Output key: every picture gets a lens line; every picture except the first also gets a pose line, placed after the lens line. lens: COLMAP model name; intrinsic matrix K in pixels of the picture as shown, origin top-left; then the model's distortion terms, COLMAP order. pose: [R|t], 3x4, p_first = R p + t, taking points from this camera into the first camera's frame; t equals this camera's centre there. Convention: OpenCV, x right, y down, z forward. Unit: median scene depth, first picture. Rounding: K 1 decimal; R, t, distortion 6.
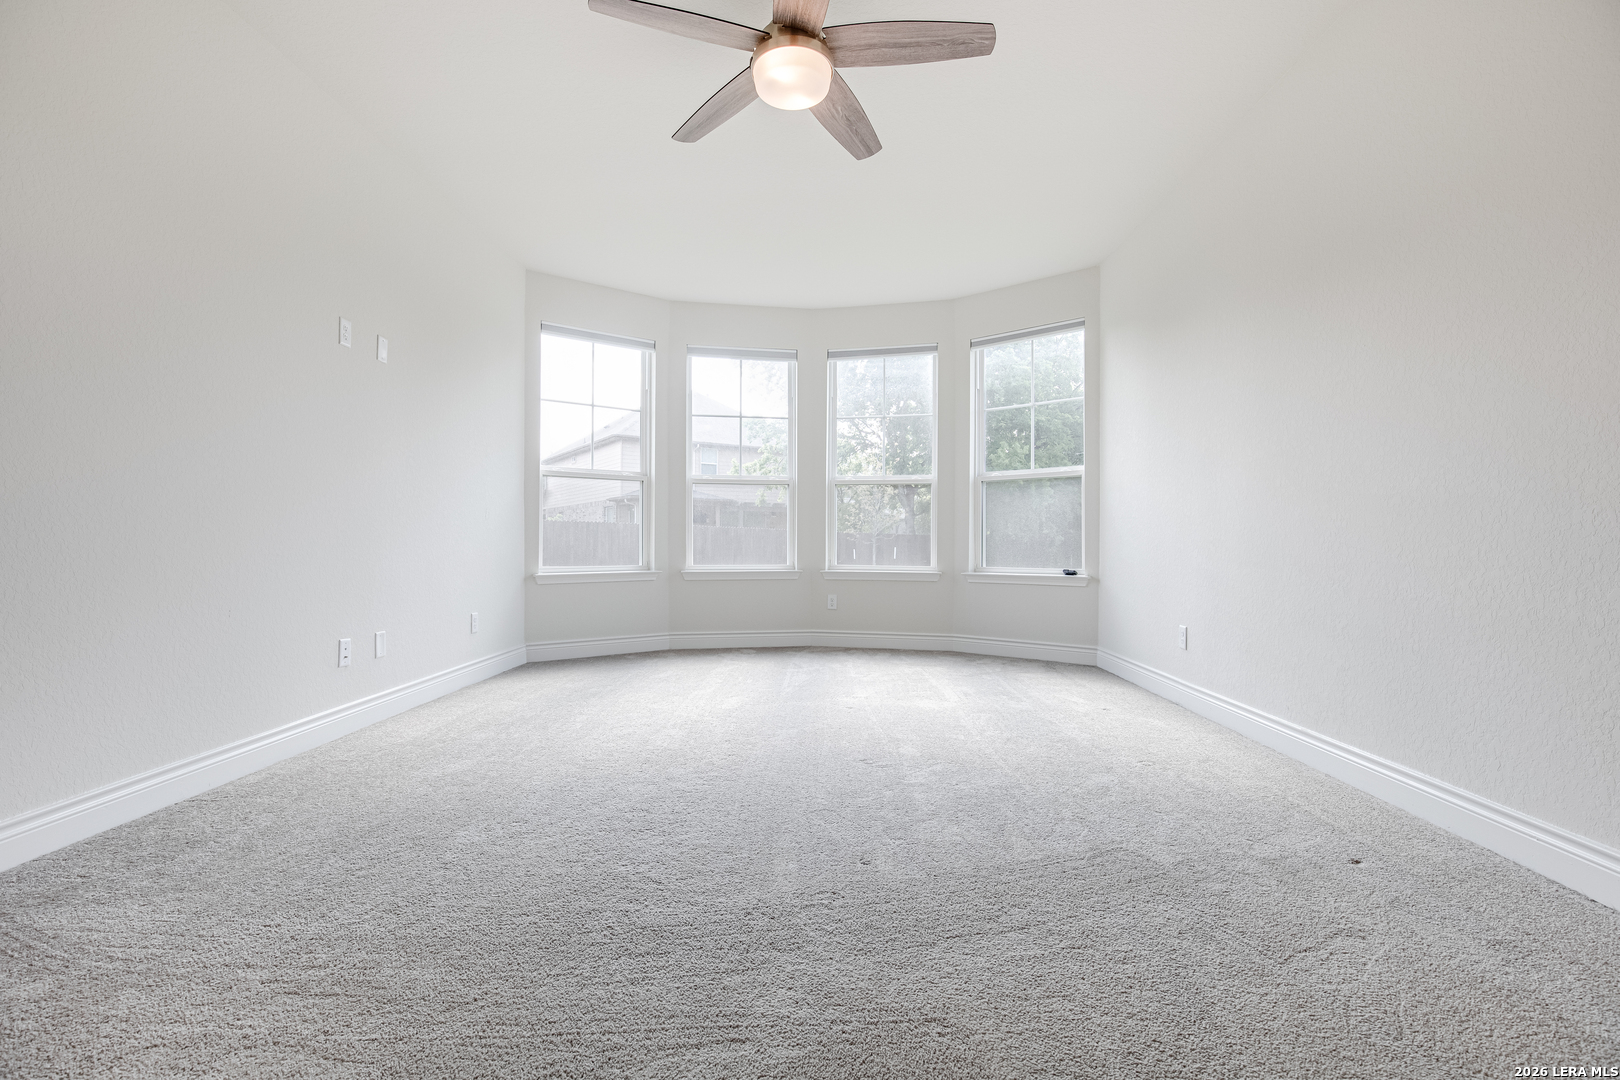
lens RADIAL K [[784.9, 0, 808.2], [0, 784.9, 537.5], [0, 0, 1]] dist [-0.005365, -0.000971]
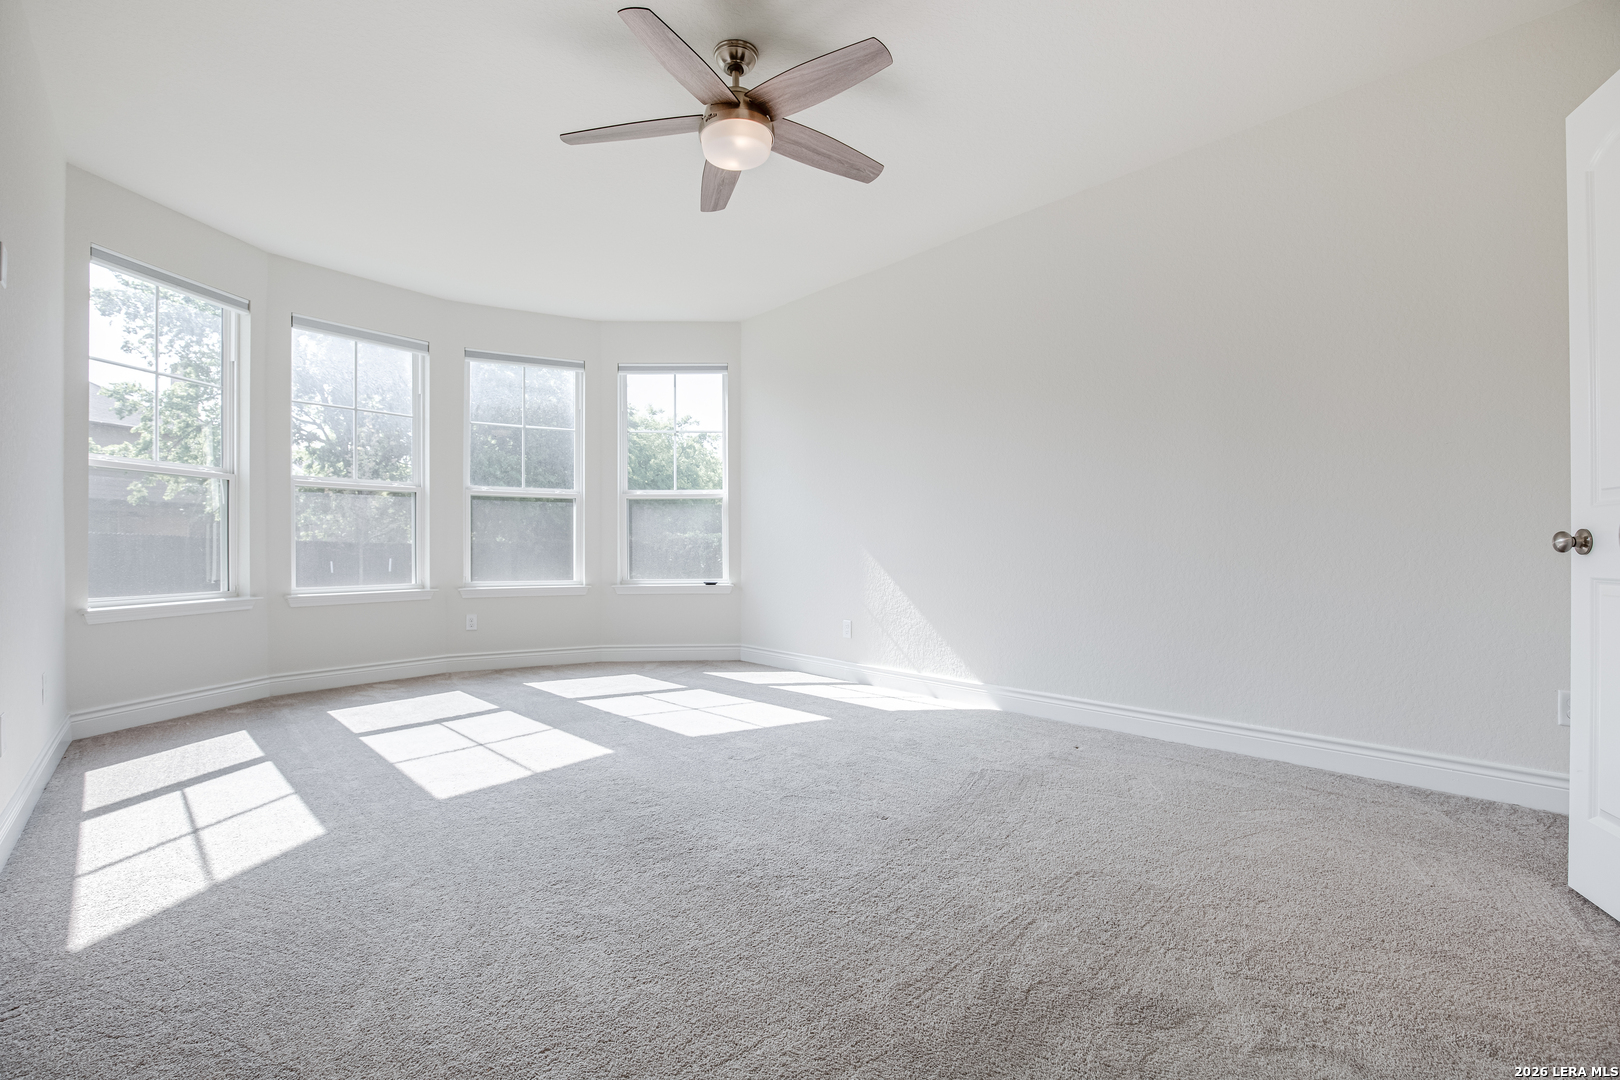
lens RADIAL K [[784.9, 0, 814.3], [0, 784.9, 545.5], [0, 0, 1]] dist [-0.005365, -0.000971]
pose [[0.722613, -0.001478, 0.691251, -0.345069], [-0.000132, 0.999997, 0.002276, -0.011614], [-0.691253, -0.001736, 0.722611, 0.061331]]
